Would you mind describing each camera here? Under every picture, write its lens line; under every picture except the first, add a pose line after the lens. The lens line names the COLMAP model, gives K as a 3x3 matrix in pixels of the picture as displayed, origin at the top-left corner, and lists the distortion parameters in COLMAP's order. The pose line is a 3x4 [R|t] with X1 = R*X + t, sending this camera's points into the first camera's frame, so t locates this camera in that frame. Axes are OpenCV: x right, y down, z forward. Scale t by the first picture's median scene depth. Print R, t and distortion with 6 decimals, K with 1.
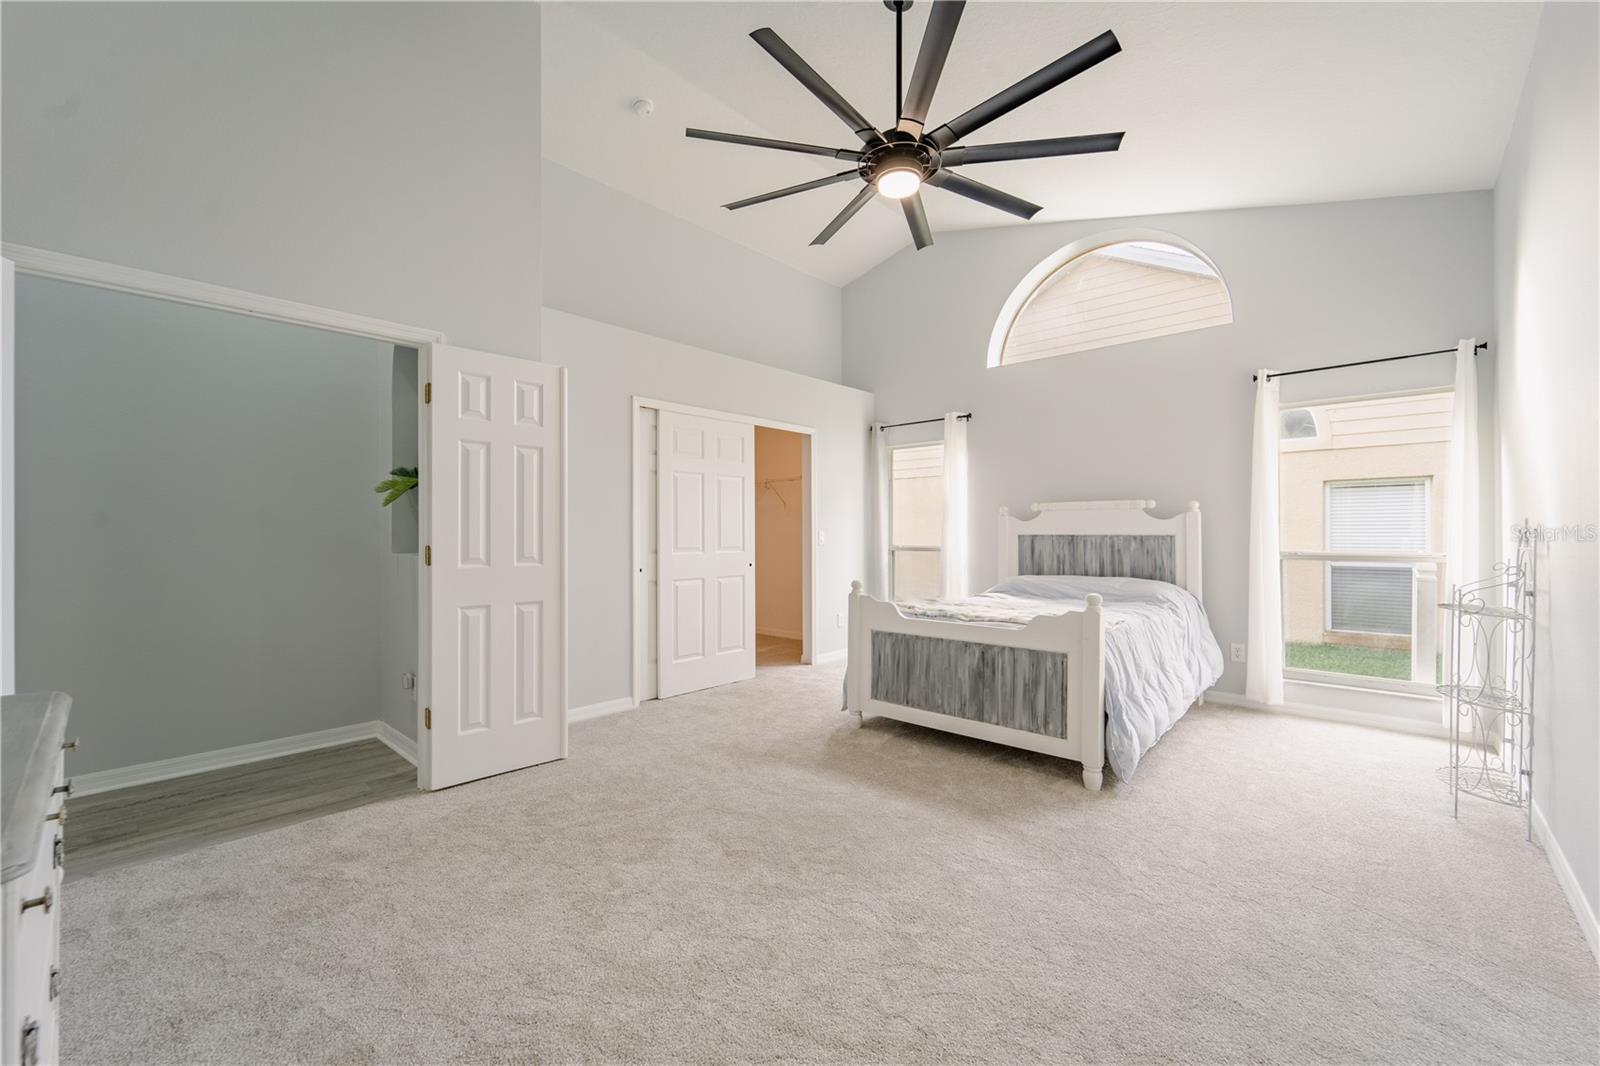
lens RADIAL K [[648.7, 0, 800.3], [0, 648.7, 534.9], [0, 0, 1]] dist [0.005545, -0.002175]
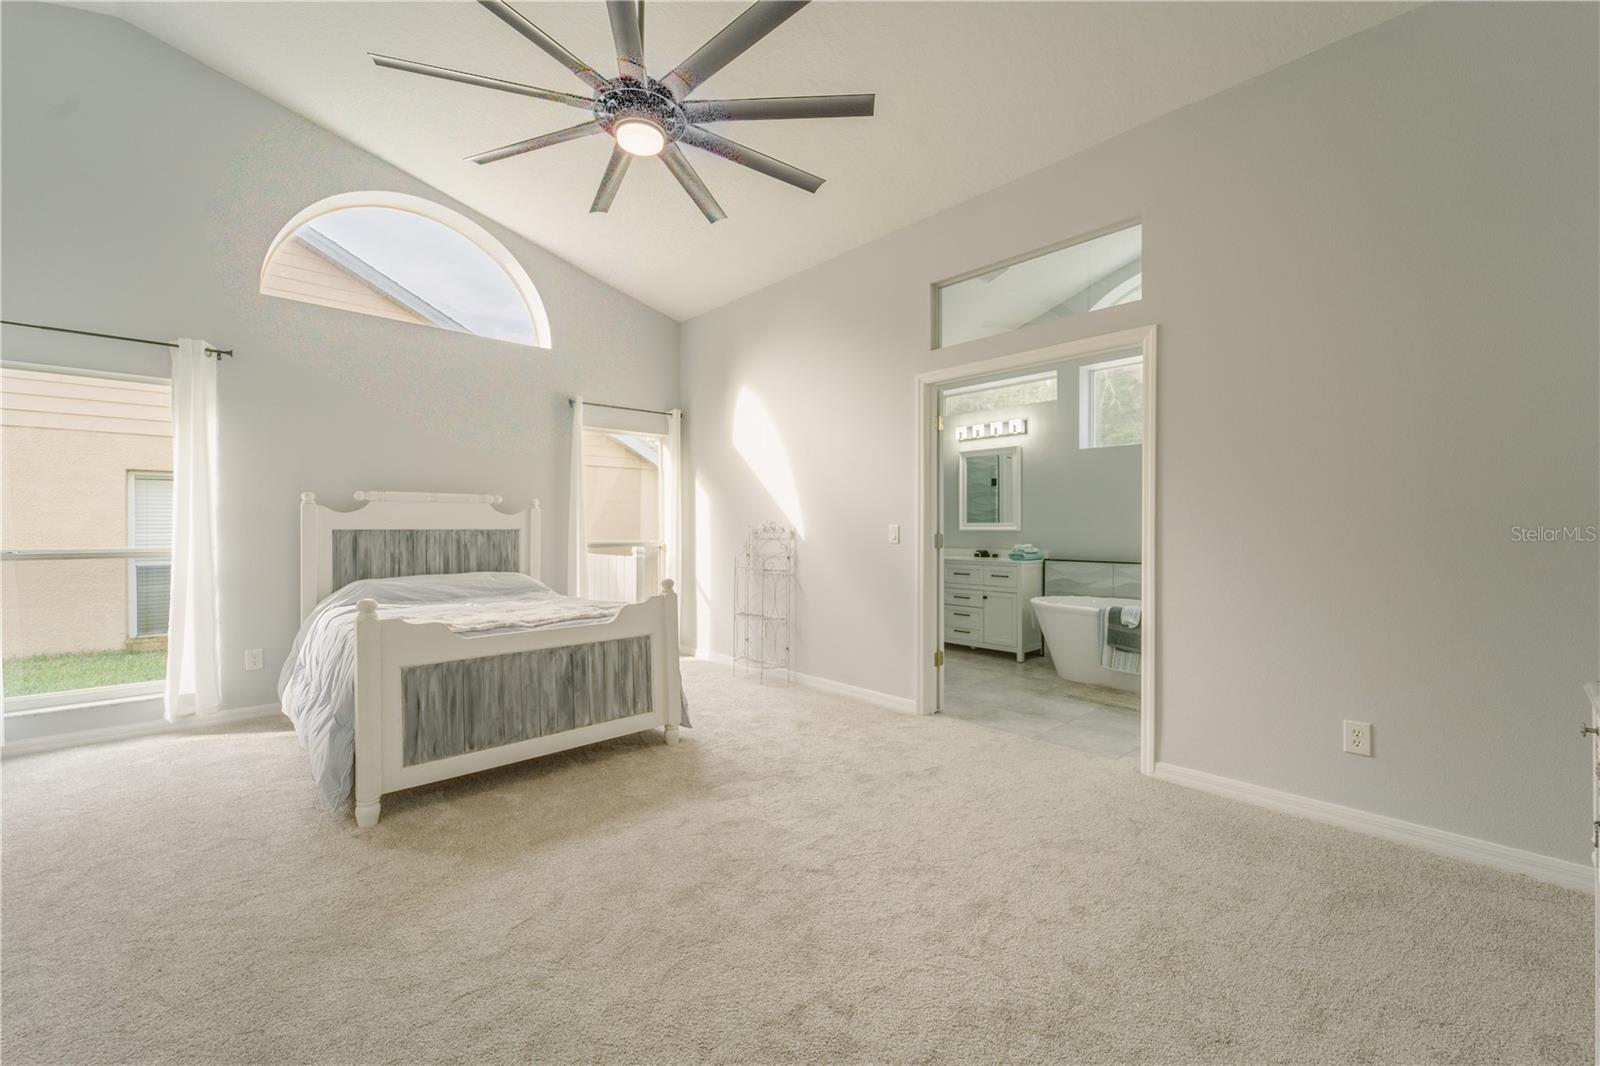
lens RADIAL K [[648.7, 0, 799.4], [0, 648.7, 531.5], [0, 0, 1]] dist [0.005545, -0.002175]
pose [[0.069715, -0.006389, 0.997547, -0.549527], [0.003718, 0.999974, 0.006145, -0.000864], [-0.997560, 0.003281, 0.069737, 0.532304]]
